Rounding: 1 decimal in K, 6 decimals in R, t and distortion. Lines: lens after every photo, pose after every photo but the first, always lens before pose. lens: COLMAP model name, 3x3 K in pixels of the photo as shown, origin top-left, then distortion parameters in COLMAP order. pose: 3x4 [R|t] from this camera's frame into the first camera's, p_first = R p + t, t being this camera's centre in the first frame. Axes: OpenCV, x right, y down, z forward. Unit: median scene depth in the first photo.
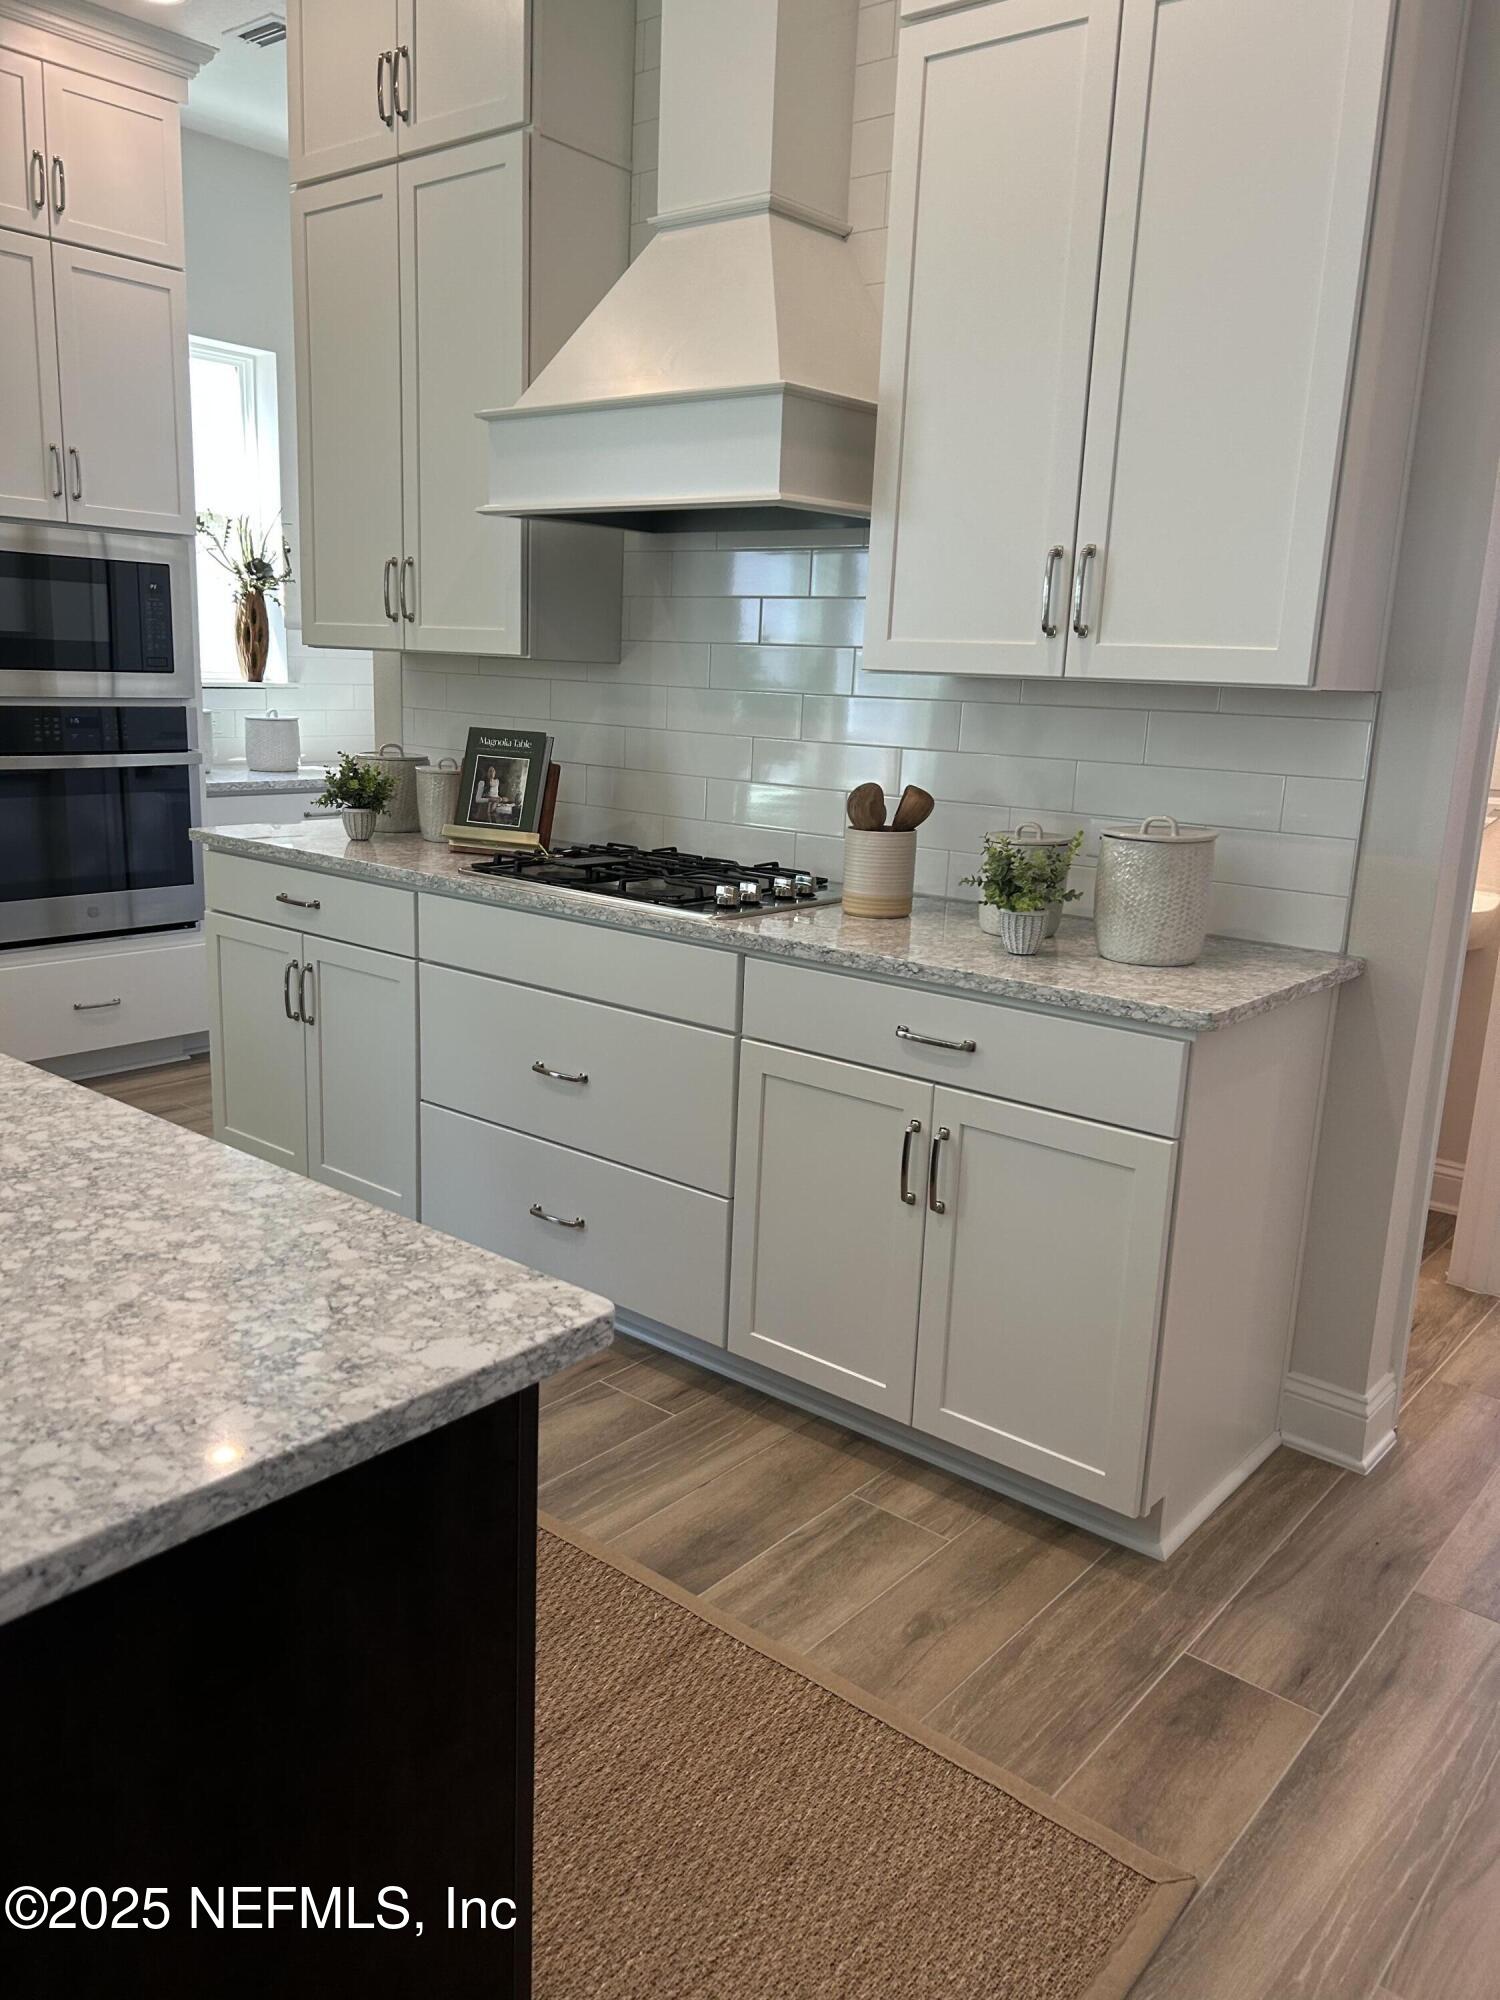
lens RADIAL K [[1486.1, 0, 747.8], [0, 1486.1, 993.8], [0, 0, 1]] dist [0.024917, -0.048890]
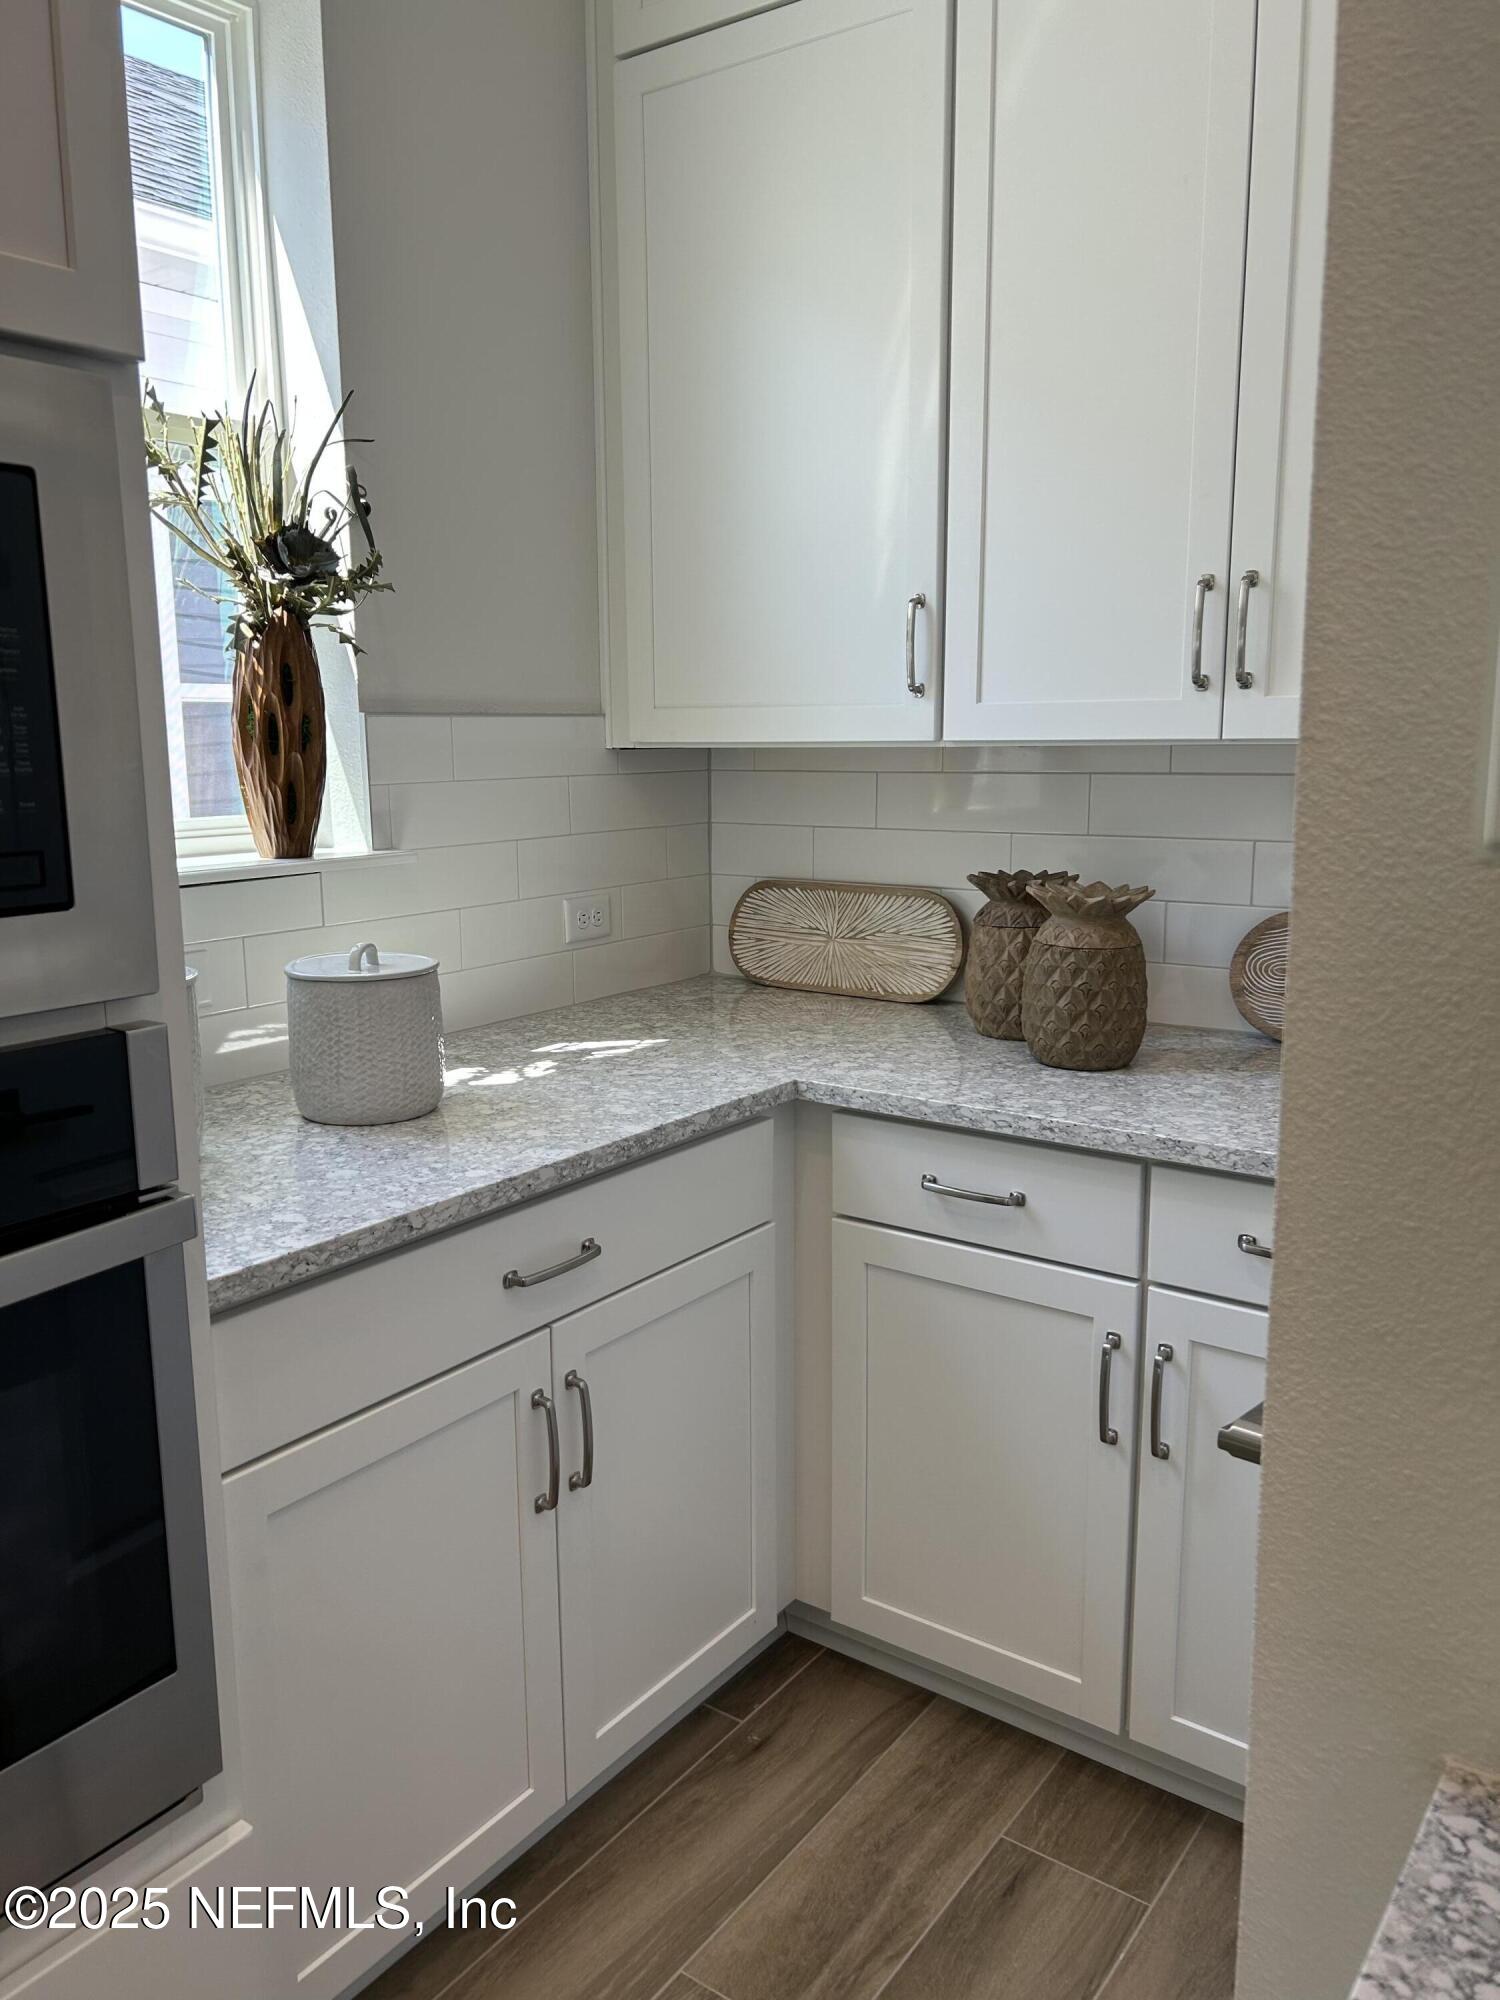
lens RADIAL K [[1459.5, 0, 743.2], [0, 1459.5, 1008.3], [0, 0, 1]] dist [0.114895, -0.319794]
pose [[0.996967, -0.060354, 0.049140, -0.240503], [0.062154, 0.997418, -0.035975, -0.151981], [-0.046842, 0.038921, 0.998144, 0.629823]]
